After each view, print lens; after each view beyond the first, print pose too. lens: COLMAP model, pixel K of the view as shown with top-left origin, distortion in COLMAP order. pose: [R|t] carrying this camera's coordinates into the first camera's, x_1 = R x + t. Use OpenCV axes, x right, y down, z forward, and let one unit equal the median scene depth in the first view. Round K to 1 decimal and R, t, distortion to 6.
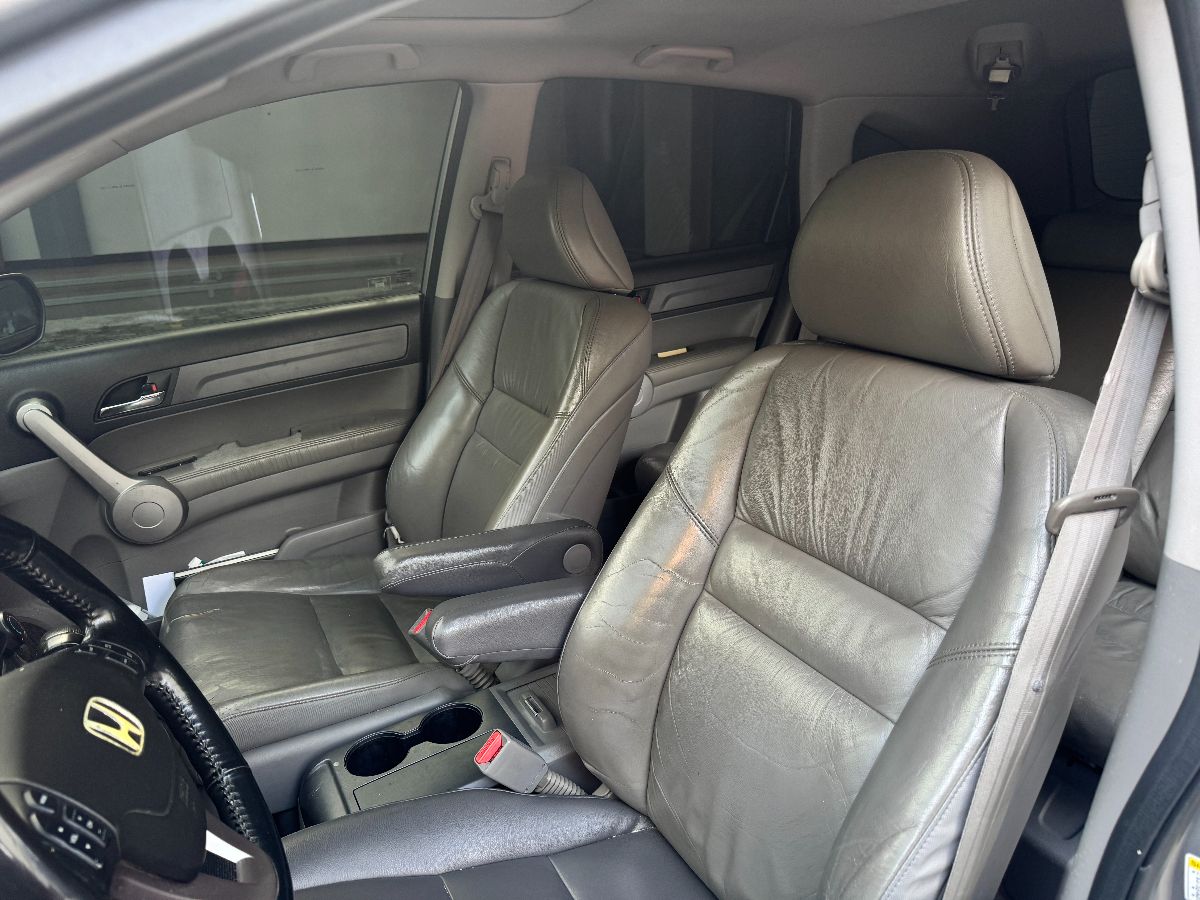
lens RADIAL K [[862.3, 0, 619.9], [0, 862.3, 453.3], [0, 0, 1]] dist [0.069342, -0.082130]
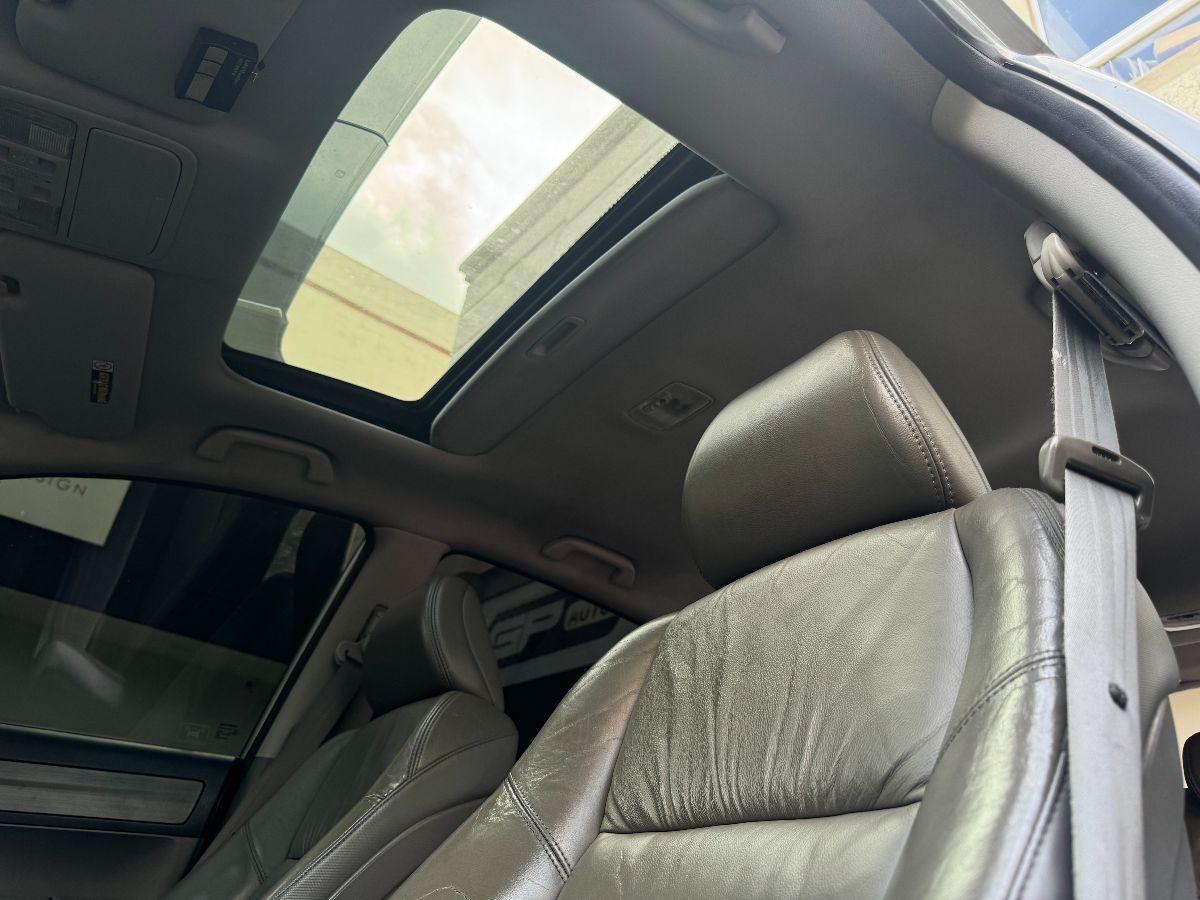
lens RADIAL K [[862.3, 0, 619.9], [0, 862.3, 453.3], [0, 0, 1]] dist [0.069342, -0.082130]
pose [[0.985910, 0.160151, 0.048297, 0.070239], [-0.072774, 0.670630, -0.738214, 0.373964], [-0.150615, 0.724298, 0.672835, 0.343346]]
